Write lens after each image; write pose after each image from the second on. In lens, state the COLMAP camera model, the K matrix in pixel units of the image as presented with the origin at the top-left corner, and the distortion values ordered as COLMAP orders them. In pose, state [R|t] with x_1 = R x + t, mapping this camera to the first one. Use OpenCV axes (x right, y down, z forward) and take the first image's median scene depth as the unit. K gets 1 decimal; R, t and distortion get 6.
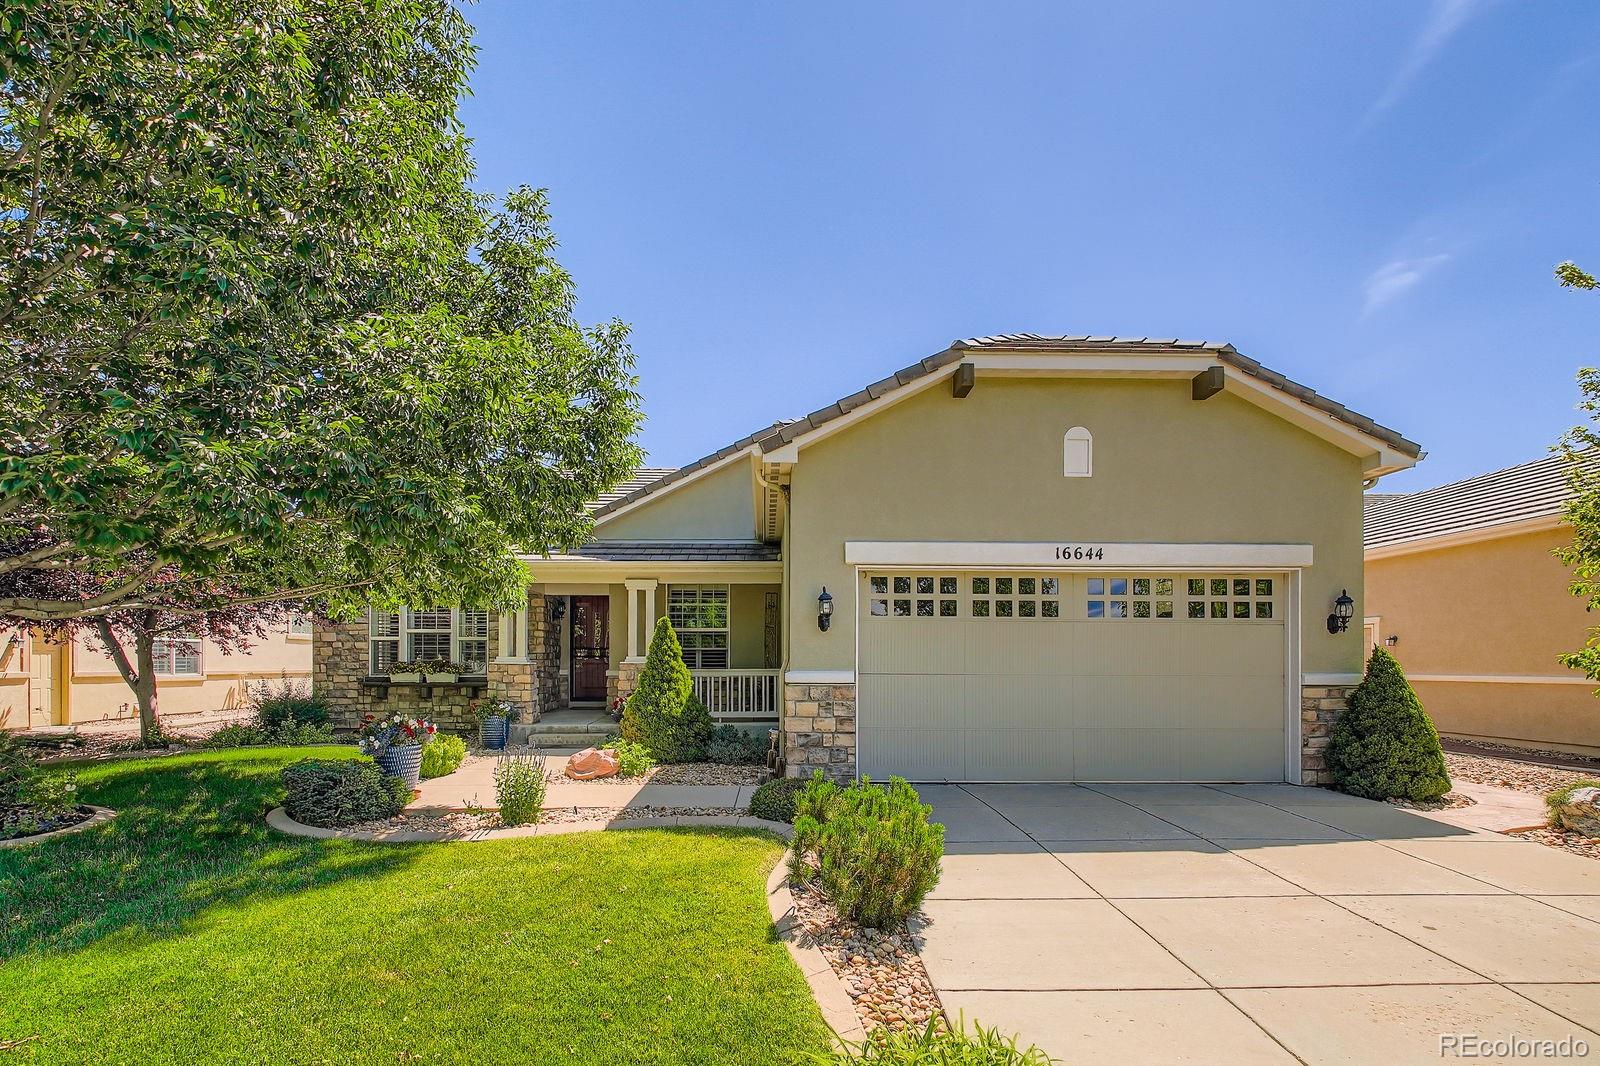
lens RADIAL K [[734.1, 0, 795.9], [0, 734.1, 540.9], [0, 0, 1]] dist [-0.002229, -0.001027]
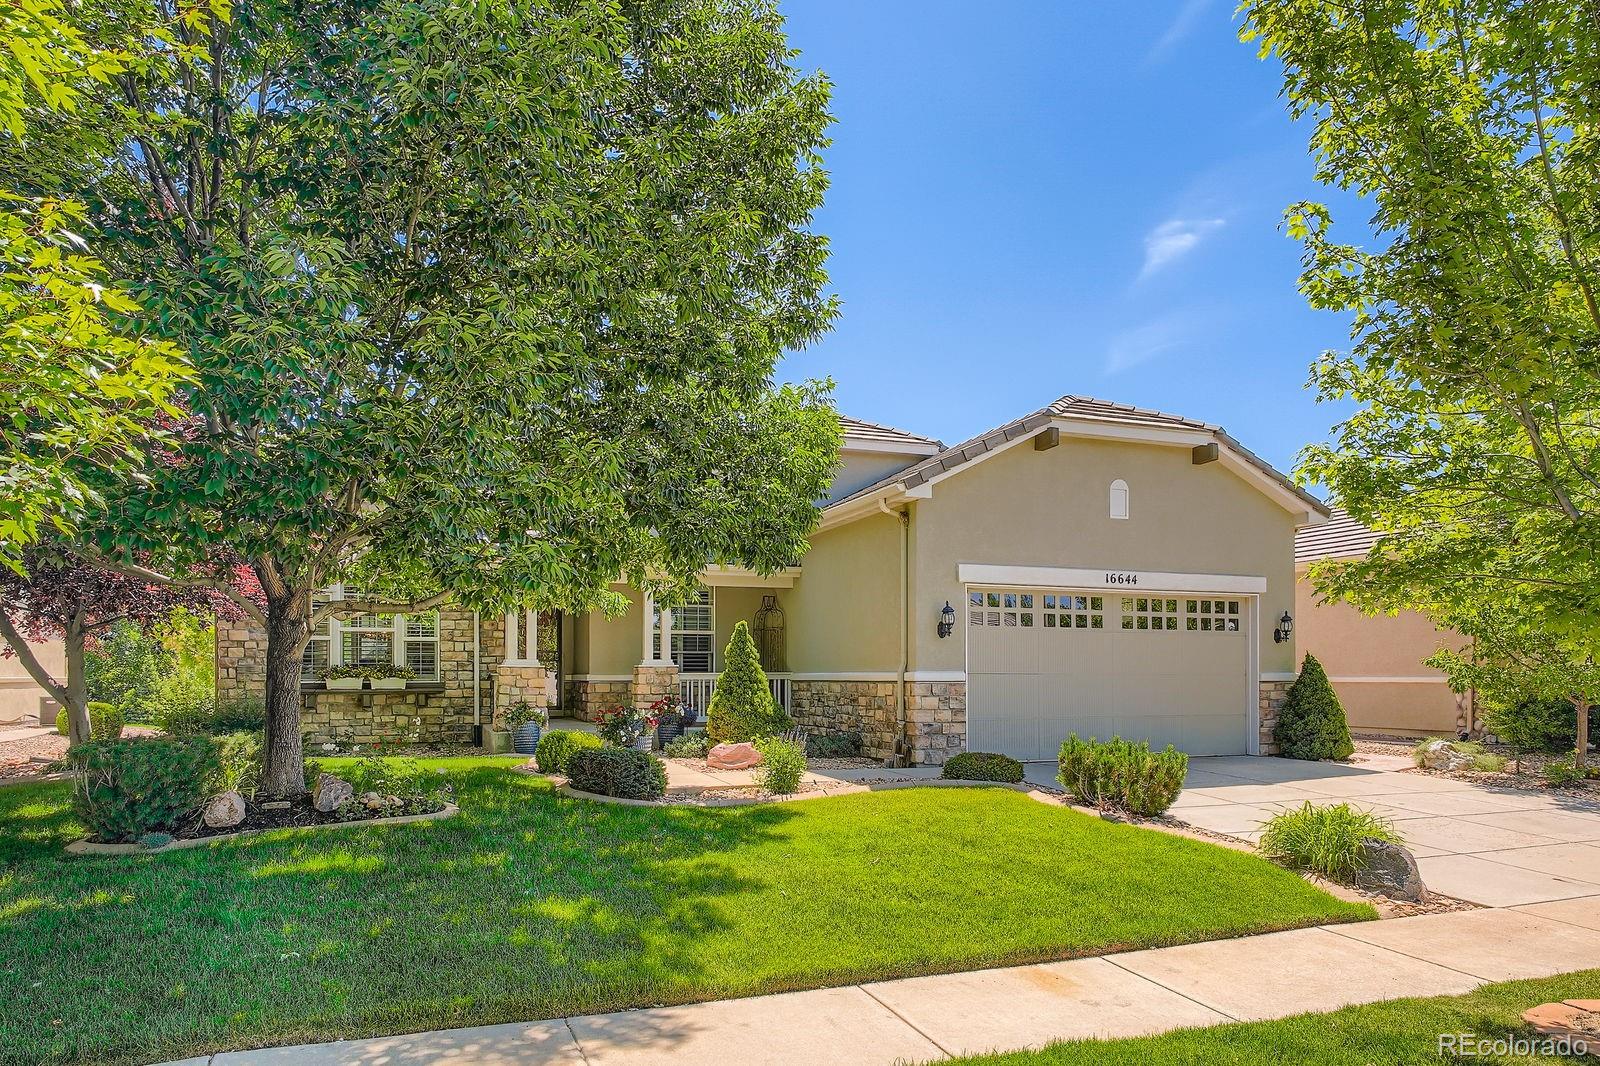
lens RADIAL K [[892.6, 0, 798.0], [0, 892.6, 473.7], [0, 0, 1]] dist [-0.029030, 0.001112]
pose [[0.959184, 0.063435, 0.275576, -0.603992], [-0.046550, 0.996640, -0.067392, -0.035389], [-0.278925, 0.051814, 0.958914, -0.348619]]
